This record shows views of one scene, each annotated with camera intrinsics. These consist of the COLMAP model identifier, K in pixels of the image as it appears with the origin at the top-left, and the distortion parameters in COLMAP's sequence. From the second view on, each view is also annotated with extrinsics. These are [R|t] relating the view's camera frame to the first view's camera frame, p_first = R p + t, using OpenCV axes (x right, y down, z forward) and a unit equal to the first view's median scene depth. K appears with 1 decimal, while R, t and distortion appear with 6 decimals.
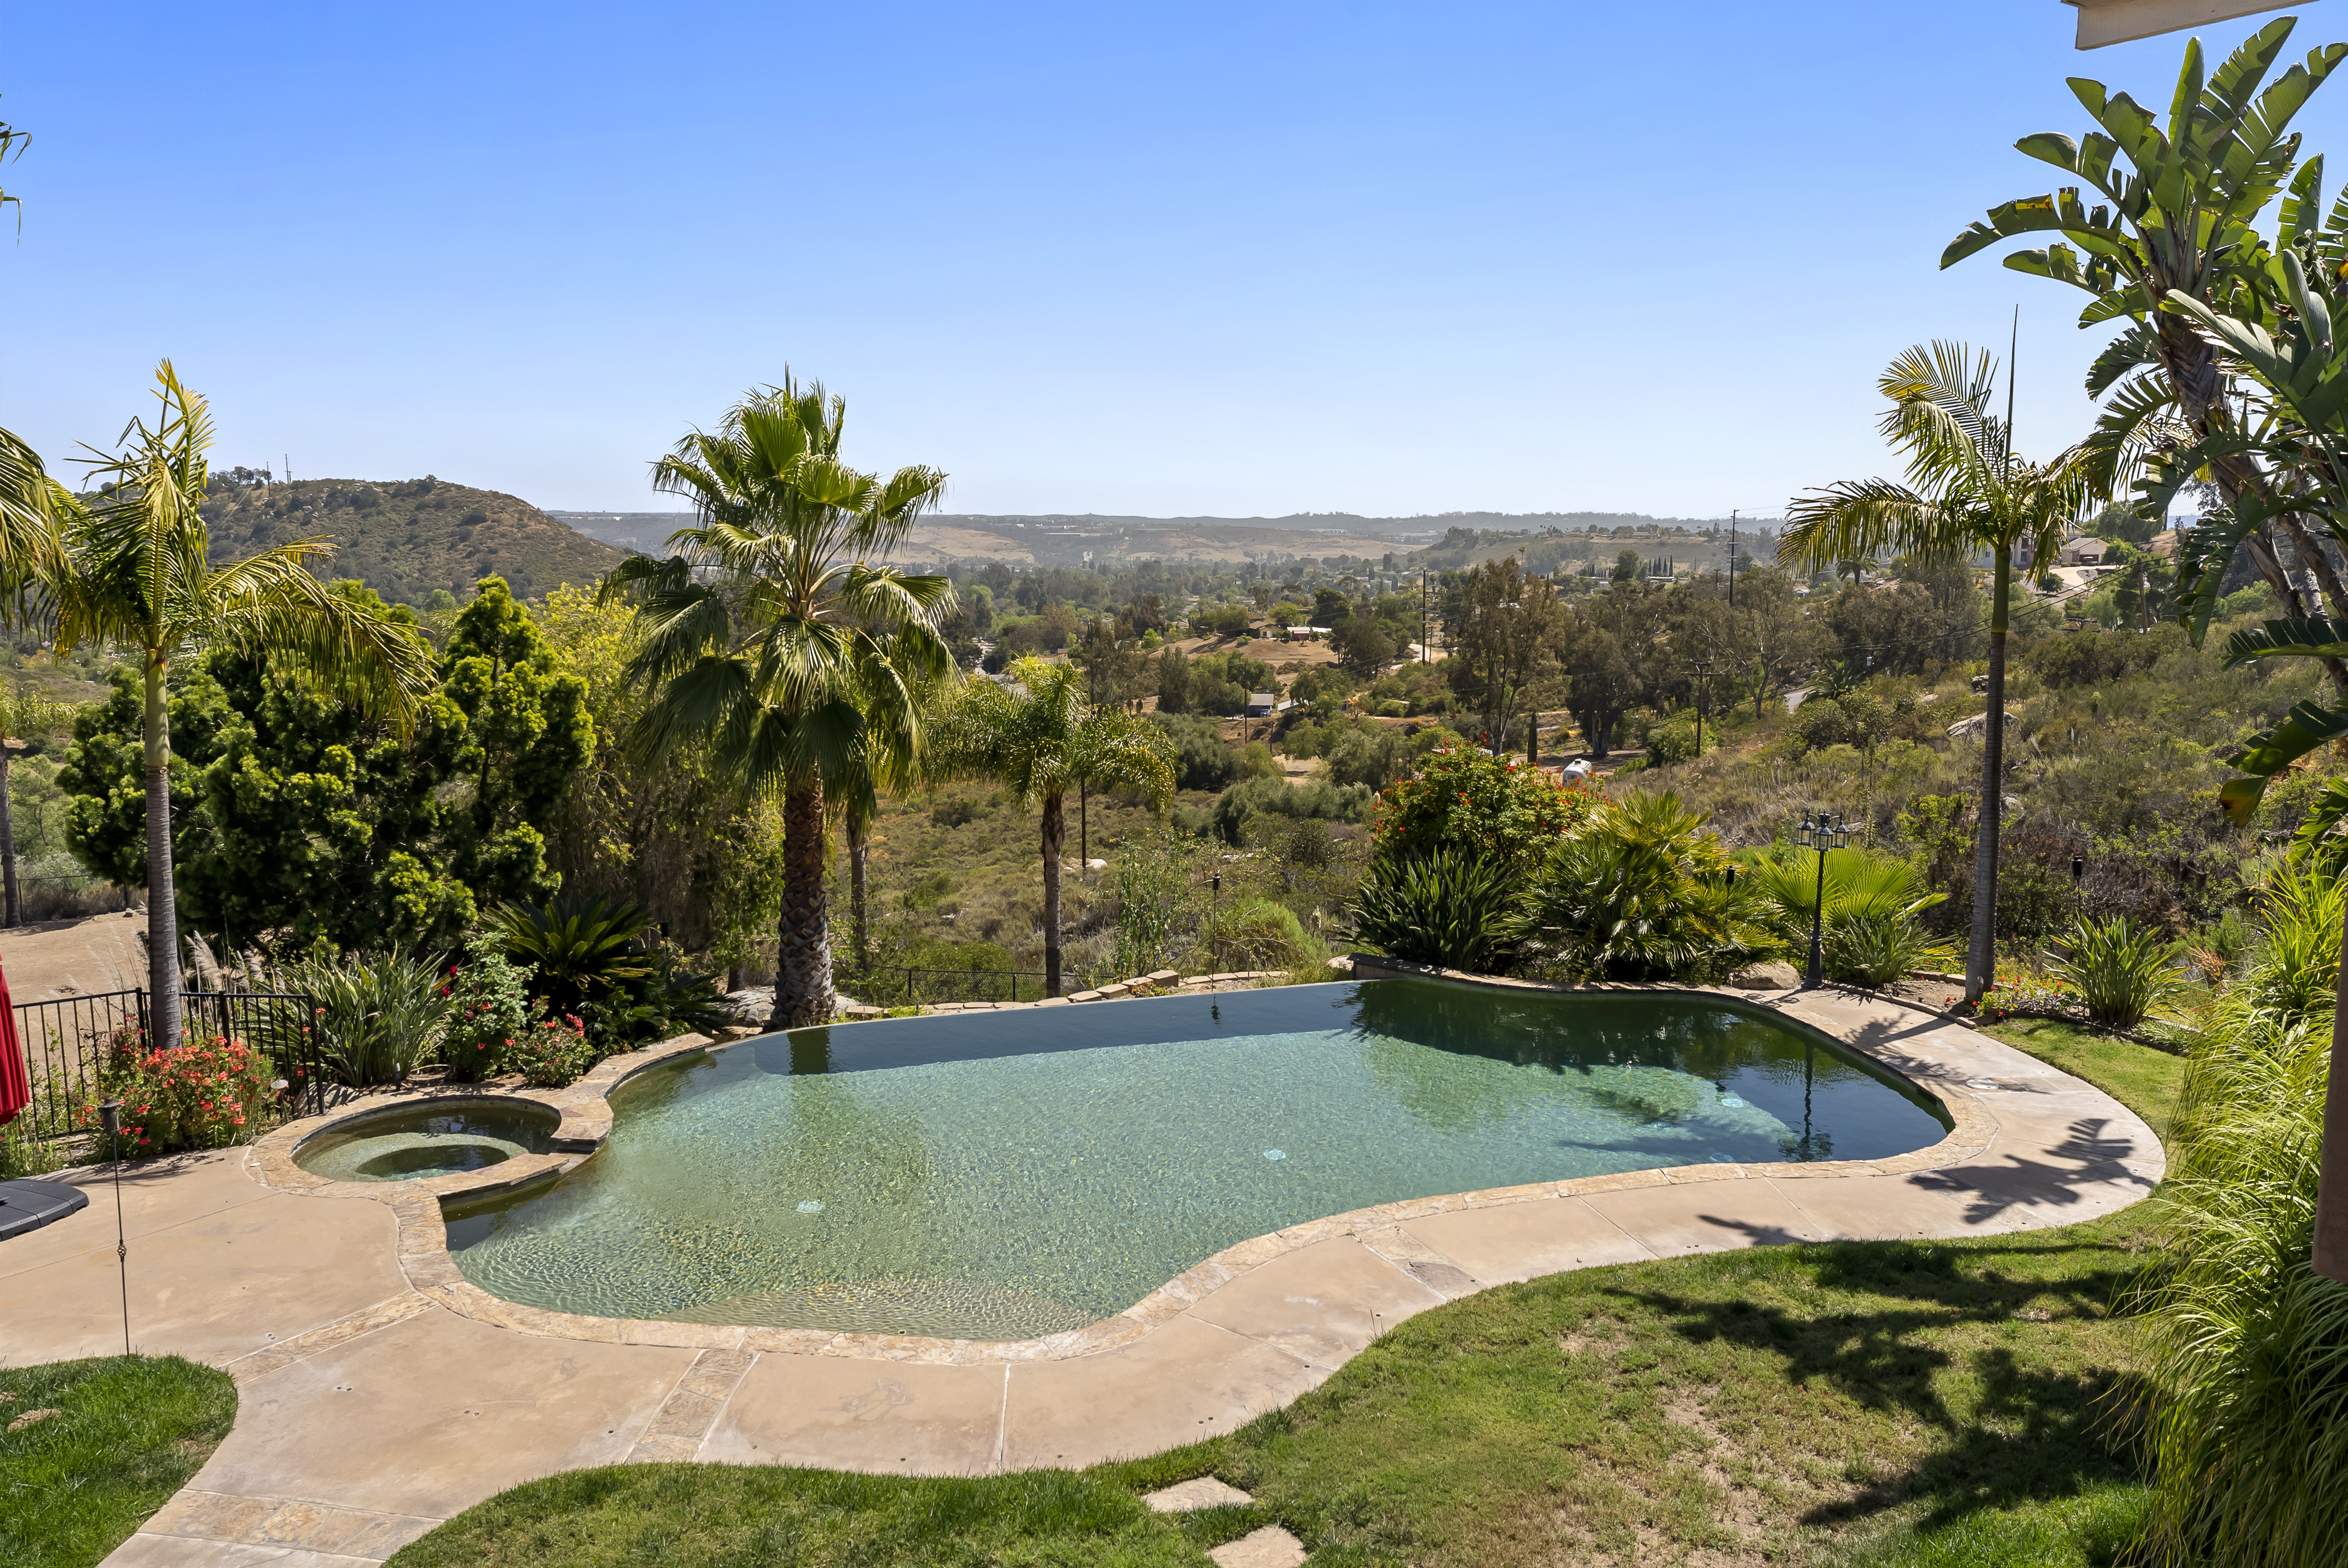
lens RADIAL K [[1674.8, 0, 1164.1], [0, 1674.8, 758.5], [0, 0, 1]] dist [-0.004825, 0.009820]
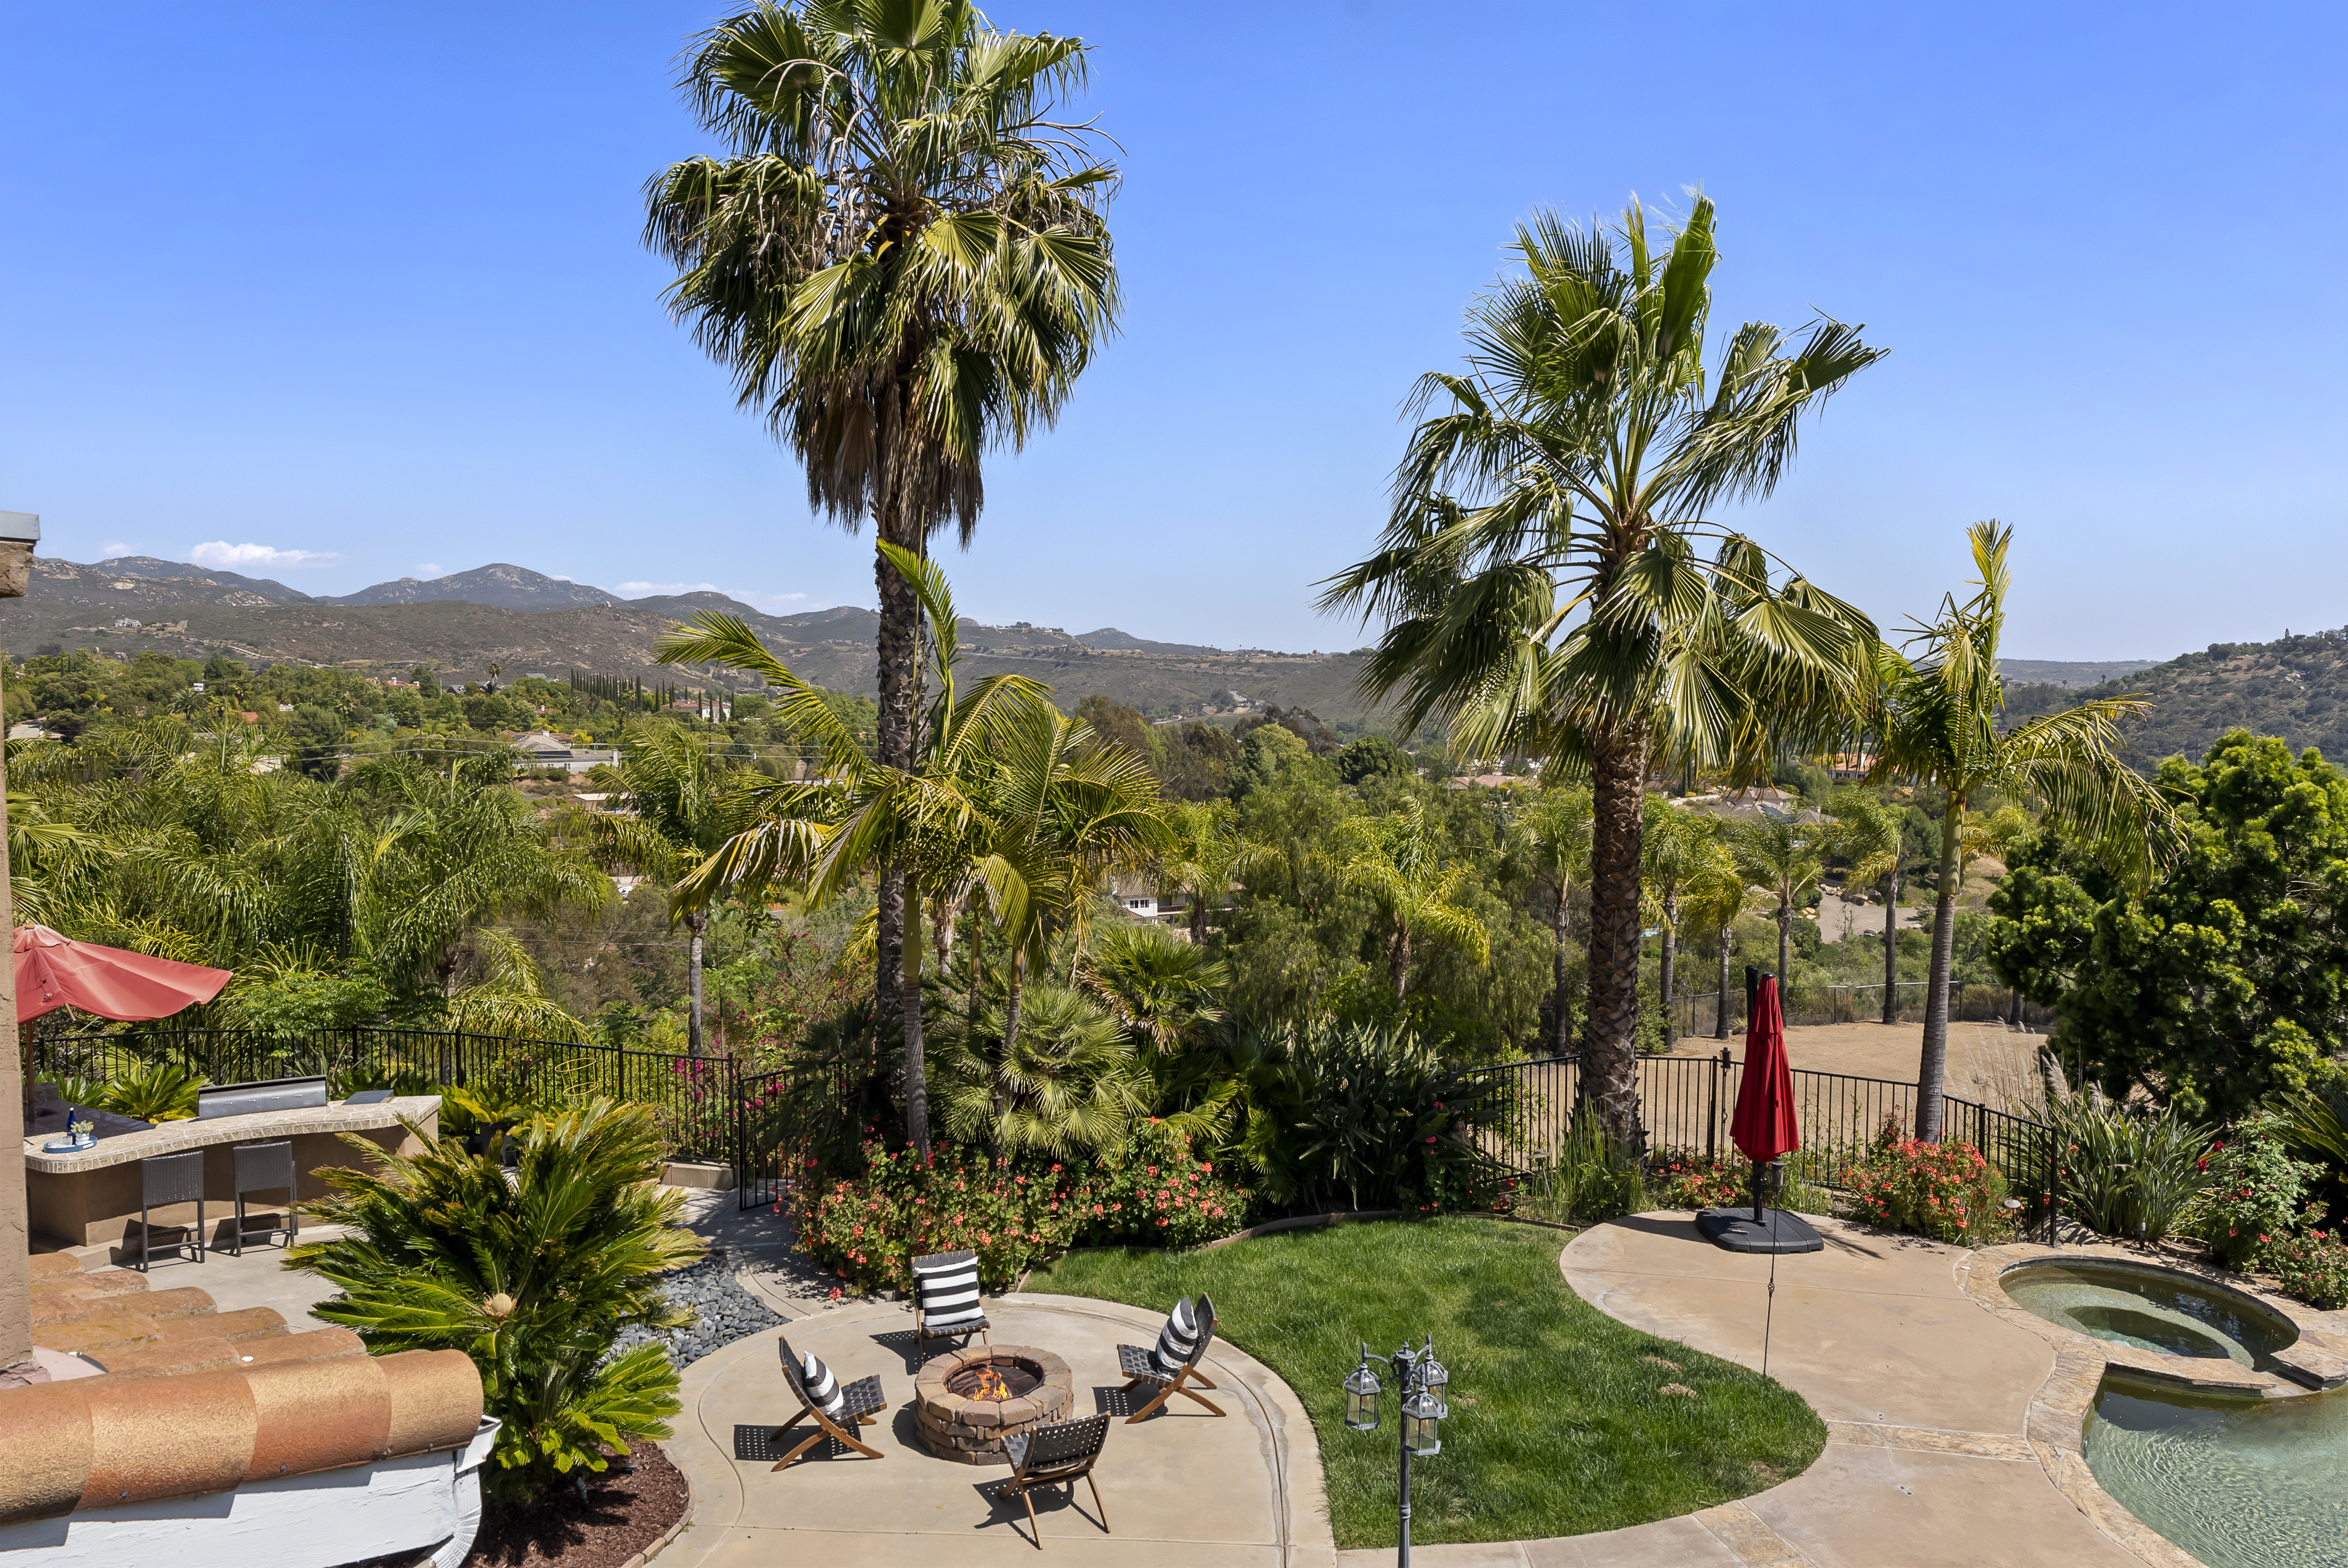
lens RADIAL K [[1513.3, 0, 1195.6], [0, 1513.3, 784.9], [0, 0, 1]] dist [0.000240, -0.004580]
pose [[0.403680, 0.056509, -0.913153, 0.103566], [-0.121307, 0.992584, 0.007798, -0.012020], [0.906823, 0.107624, 0.407541, 0.088403]]
